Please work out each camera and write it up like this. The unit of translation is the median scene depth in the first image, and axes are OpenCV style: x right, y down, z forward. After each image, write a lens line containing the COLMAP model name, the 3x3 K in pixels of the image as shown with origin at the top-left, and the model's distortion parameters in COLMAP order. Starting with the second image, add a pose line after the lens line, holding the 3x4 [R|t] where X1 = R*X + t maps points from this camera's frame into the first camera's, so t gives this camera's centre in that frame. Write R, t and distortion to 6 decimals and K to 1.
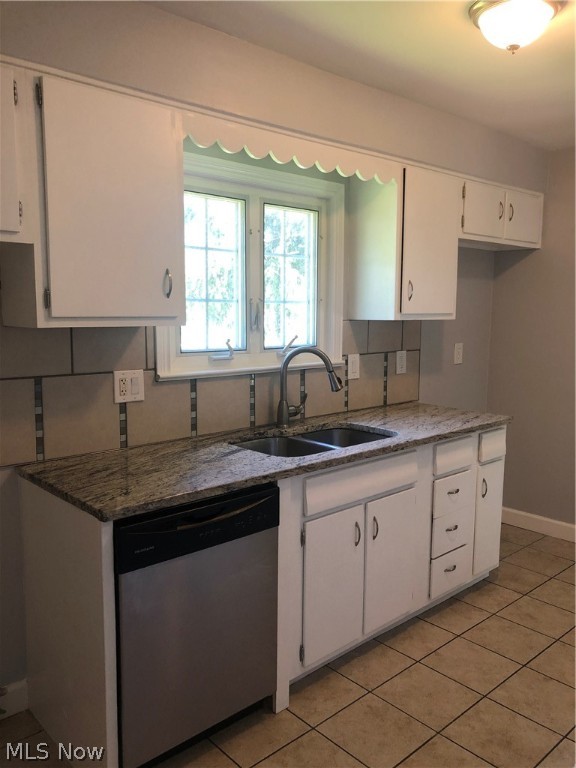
lens RADIAL K [[630.6, 0, 285.9], [0, 630.6, 380.7], [0, 0, 1]] dist [-0.000677, 0.012721]
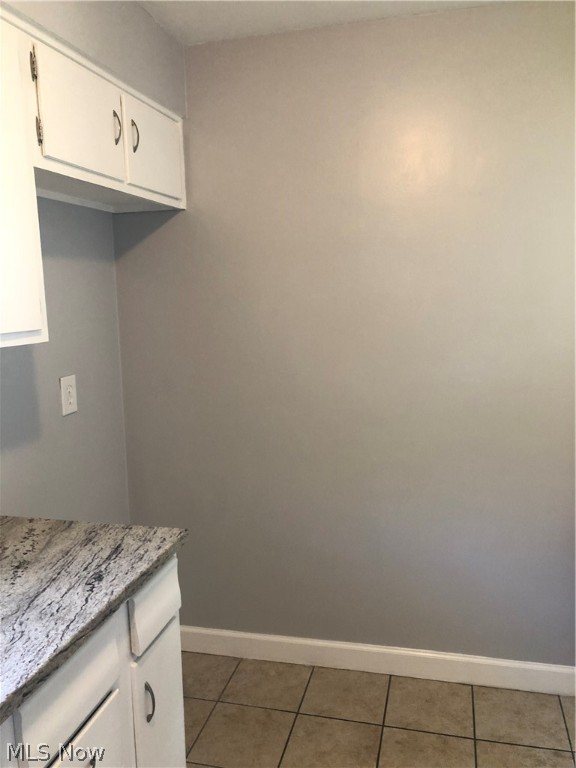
lens RADIAL K [[630.6, 0, 285.0], [0, 630.6, 384.8], [0, 0, 1]] dist [-0.000677, 0.012721]
pose [[0.836637, -0.108696, 0.536865, 0.150855], [0.098287, 0.993996, 0.048081, -0.066617], [-0.538867, 0.012540, 0.842297, 0.478114]]
